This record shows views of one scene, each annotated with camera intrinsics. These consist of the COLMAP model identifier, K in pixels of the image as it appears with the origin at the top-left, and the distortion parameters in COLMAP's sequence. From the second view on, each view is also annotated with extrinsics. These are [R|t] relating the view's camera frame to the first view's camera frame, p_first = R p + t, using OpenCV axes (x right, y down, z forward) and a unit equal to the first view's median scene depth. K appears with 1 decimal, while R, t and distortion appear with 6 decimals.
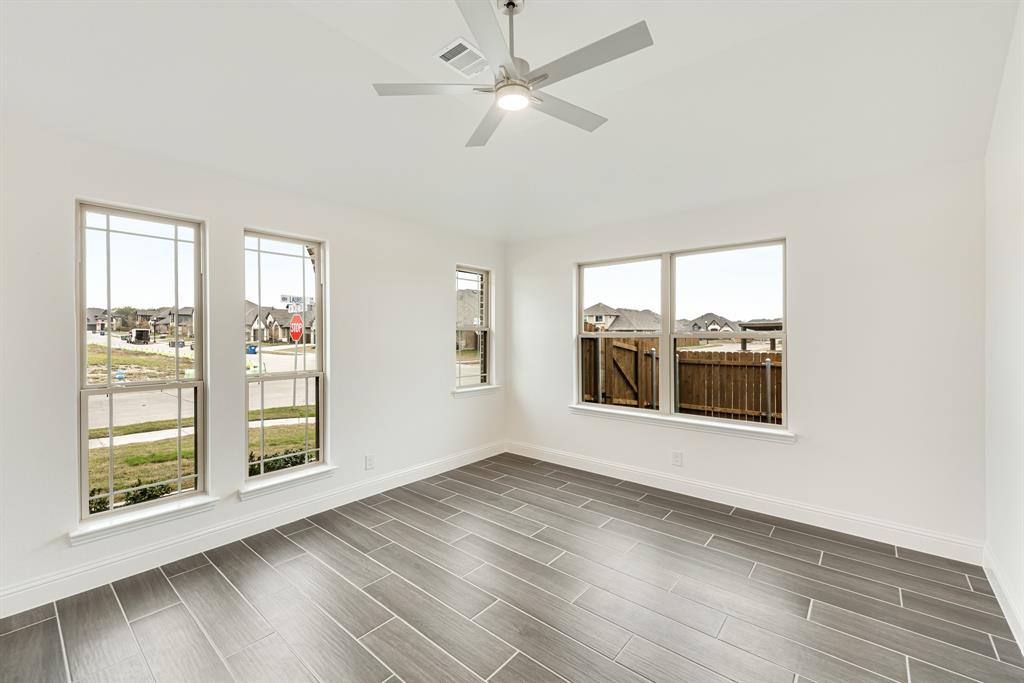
lens RADIAL K [[406.6, 0, 513.8], [0, 406.6, 337.7], [0, 0, 1]] dist [0.003419, -0.000538]
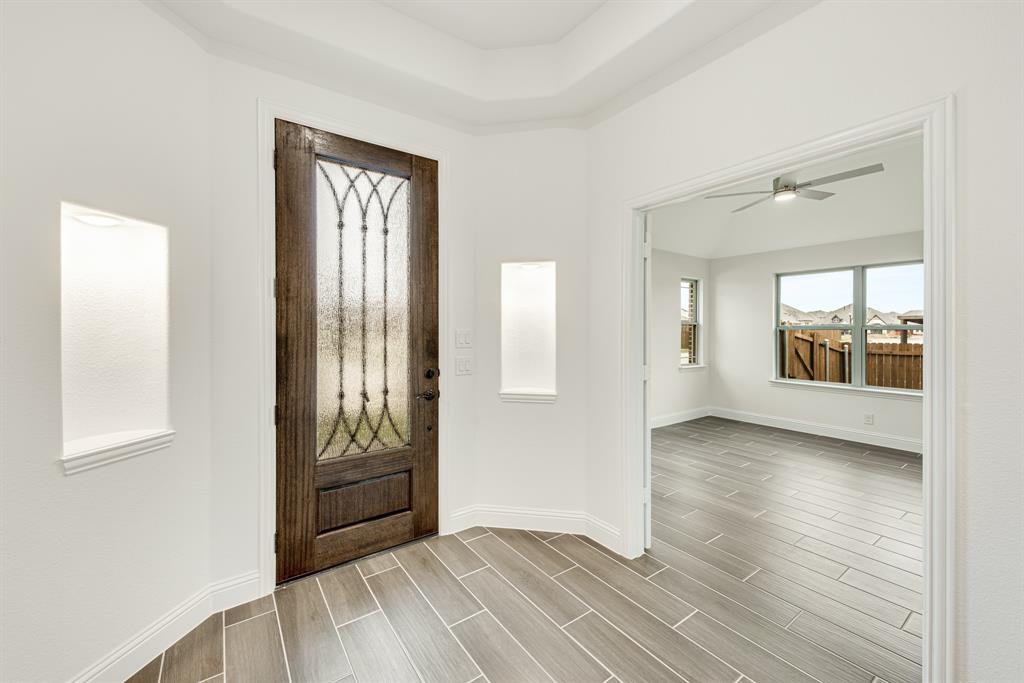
lens RADIAL K [[406.6, 0, 526.0], [0, 406.6, 332.6], [0, 0, 1]] dist [0.003419, -0.000538]
pose [[0.974393, 0.002811, -0.224834, -0.314918], [-0.001997, 0.999991, 0.003848, 0.006049], [0.224843, -0.003300, 0.974389, -0.448078]]
